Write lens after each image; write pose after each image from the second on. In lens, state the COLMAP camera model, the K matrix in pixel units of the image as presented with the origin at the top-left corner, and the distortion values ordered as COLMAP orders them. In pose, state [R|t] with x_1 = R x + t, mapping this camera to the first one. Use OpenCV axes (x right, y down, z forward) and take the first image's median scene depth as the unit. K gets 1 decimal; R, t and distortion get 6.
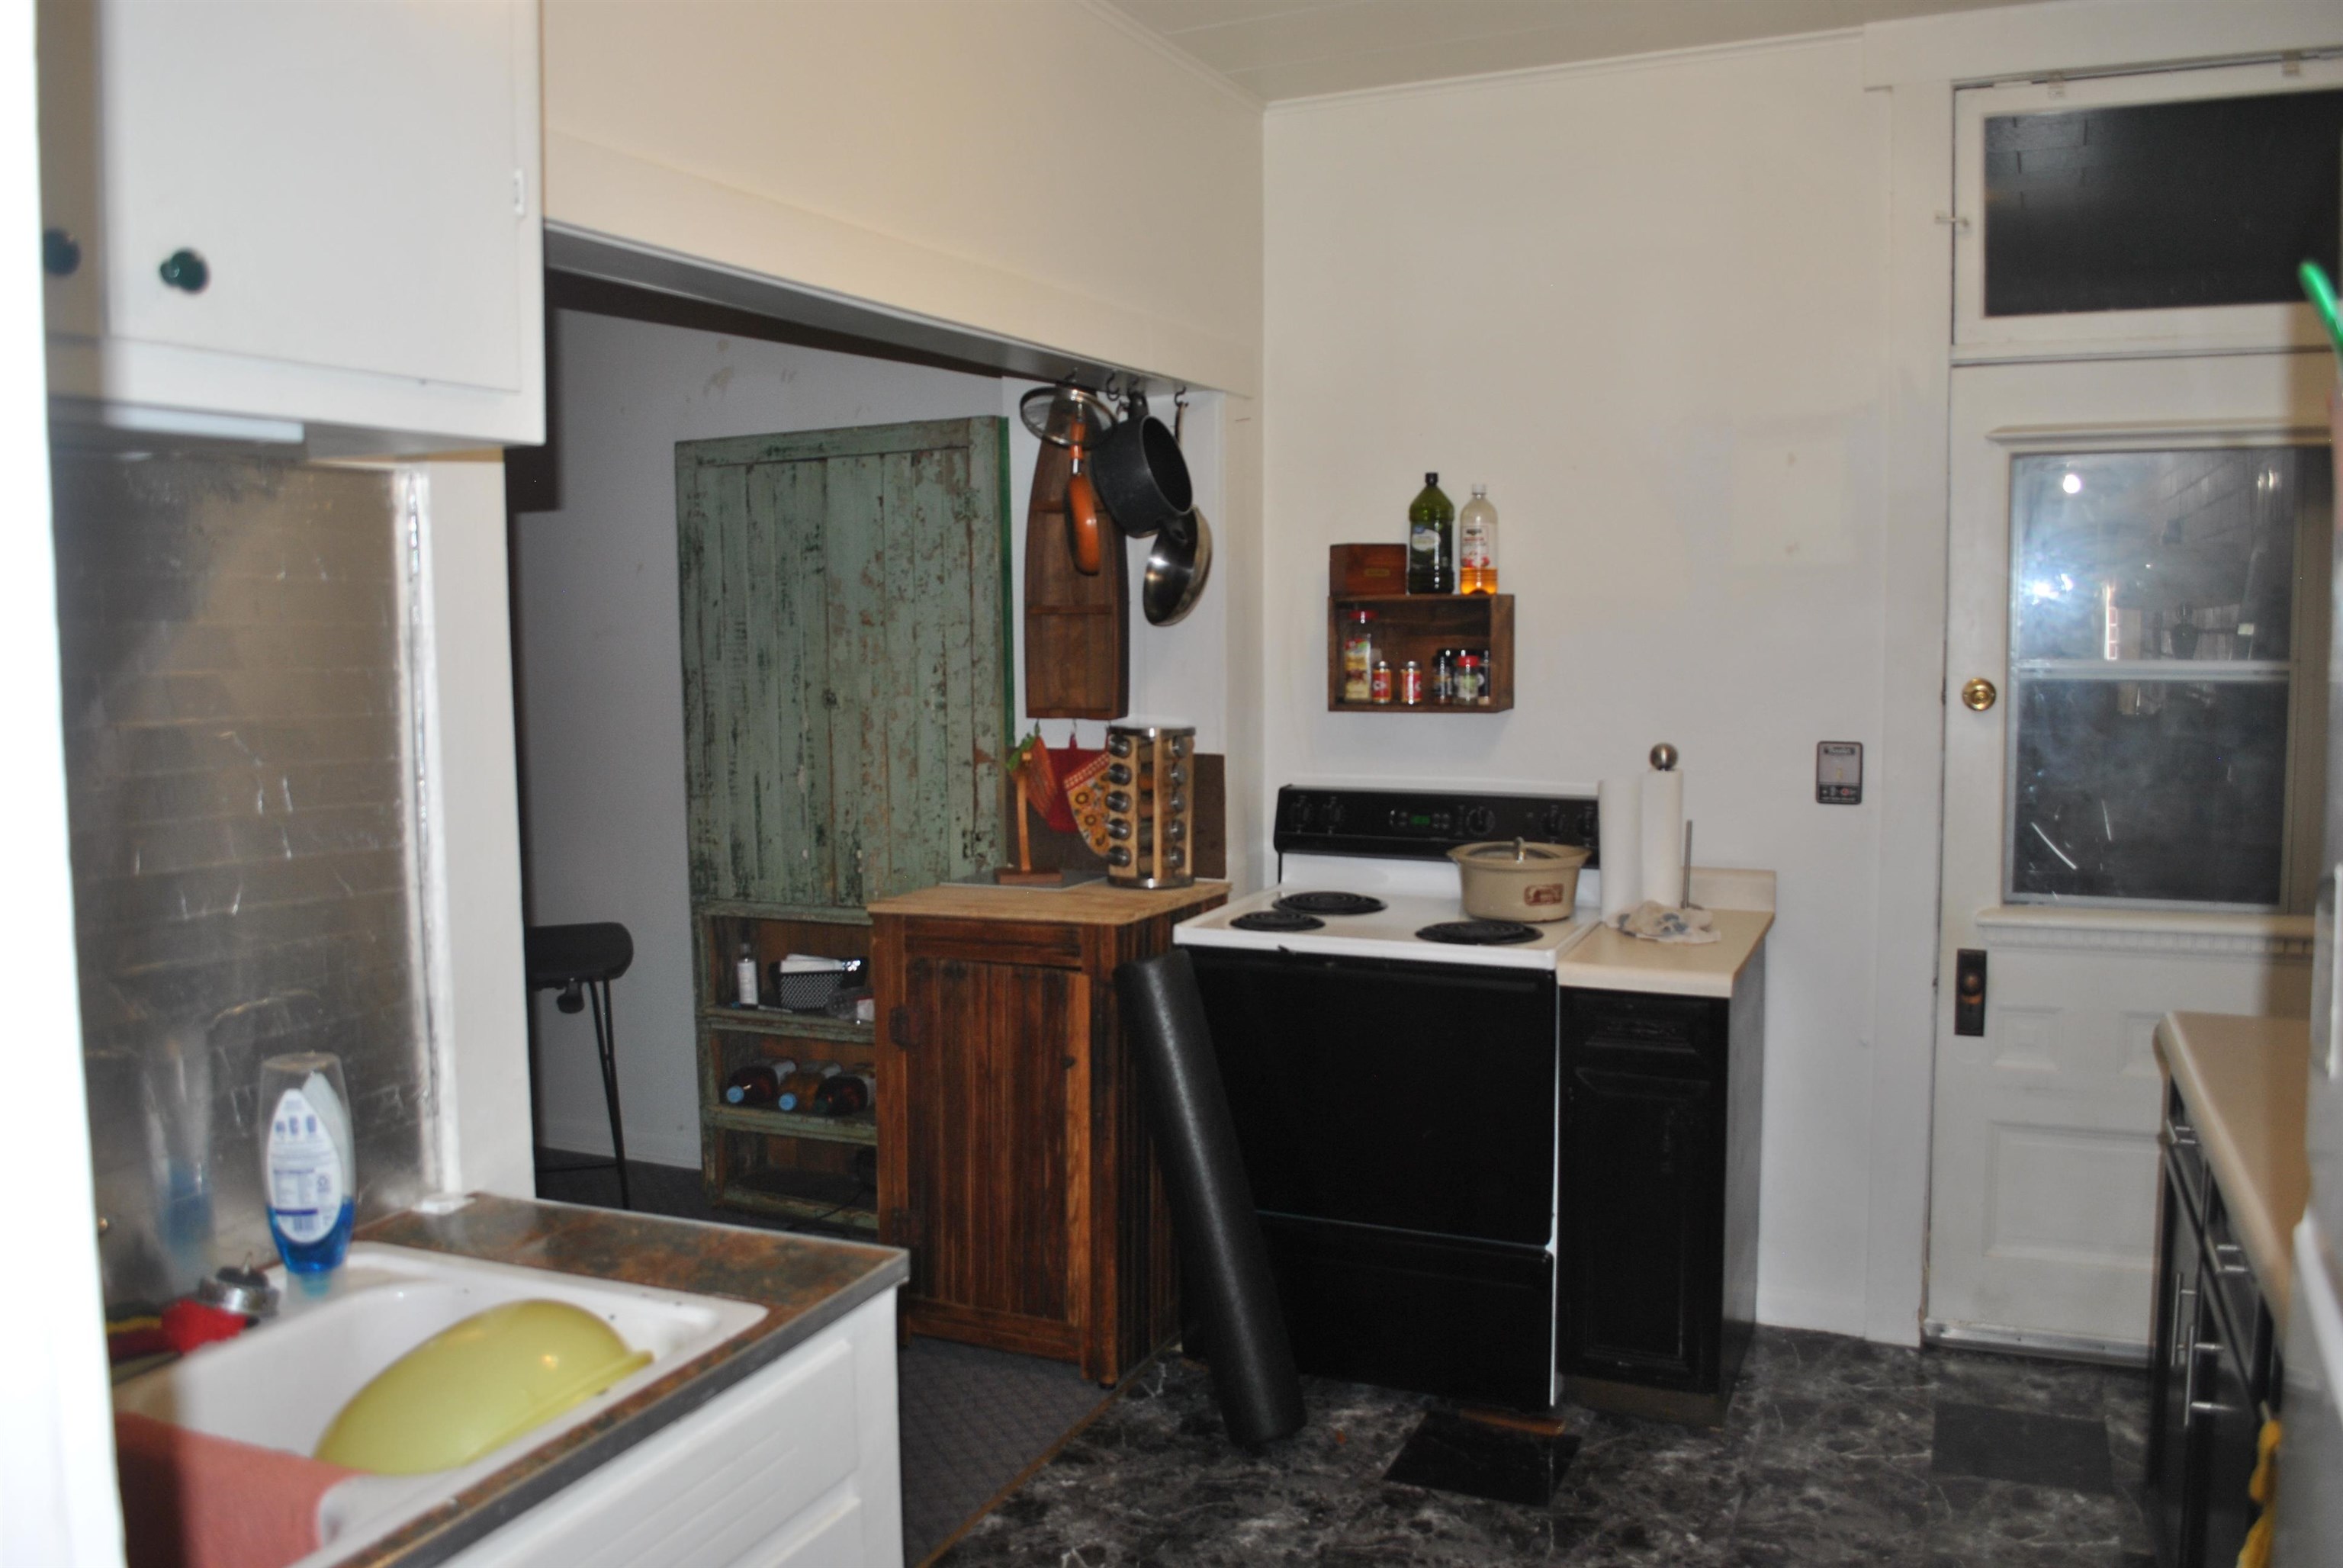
lens RADIAL K [[1860.4, 0, 1171.5], [0, 1860.4, 784.0], [0, 0, 1]] dist [-0.073272, -0.000057]
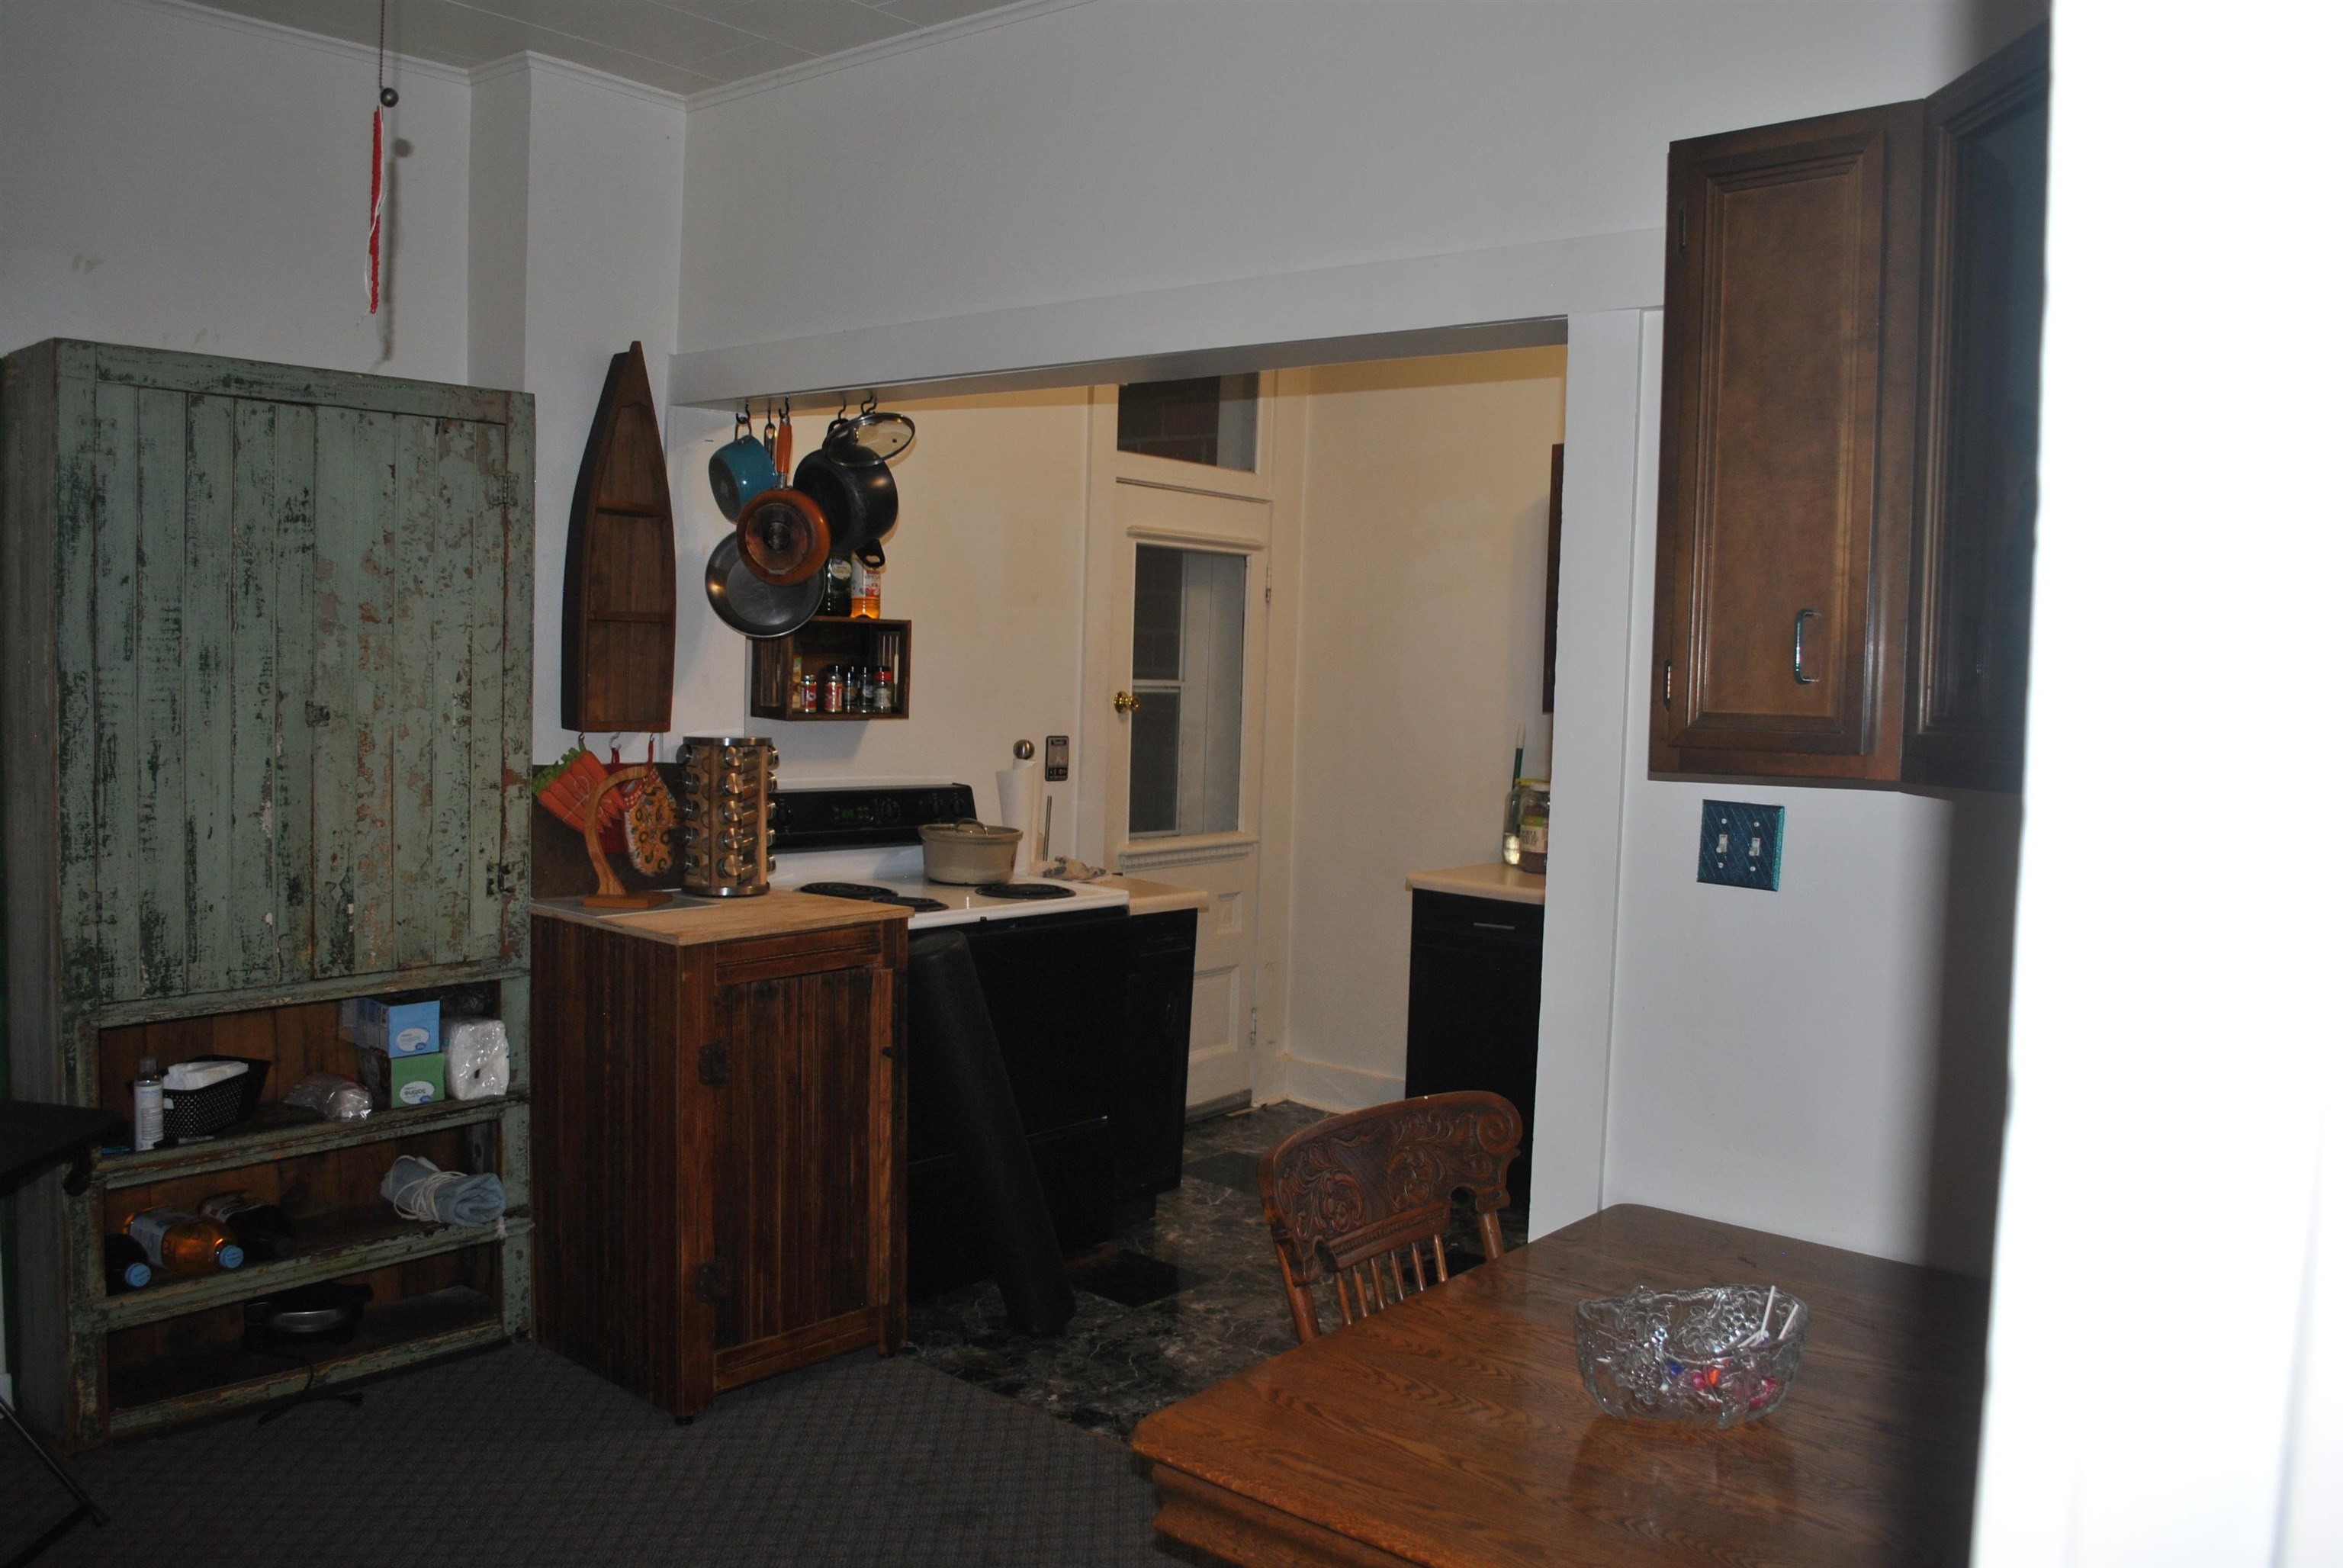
lens RADIAL K [[1860.4, 0, 1171.5], [0, 1860.4, 784.0], [0, 0, 1]] dist [-0.073272, -0.000057]
pose [[0.275102, -0.043904, 0.960412, -0.846161], [0.050621, 0.998233, 0.031133, -0.022724], [-0.960082, 0.040053, 0.276838, 0.455071]]
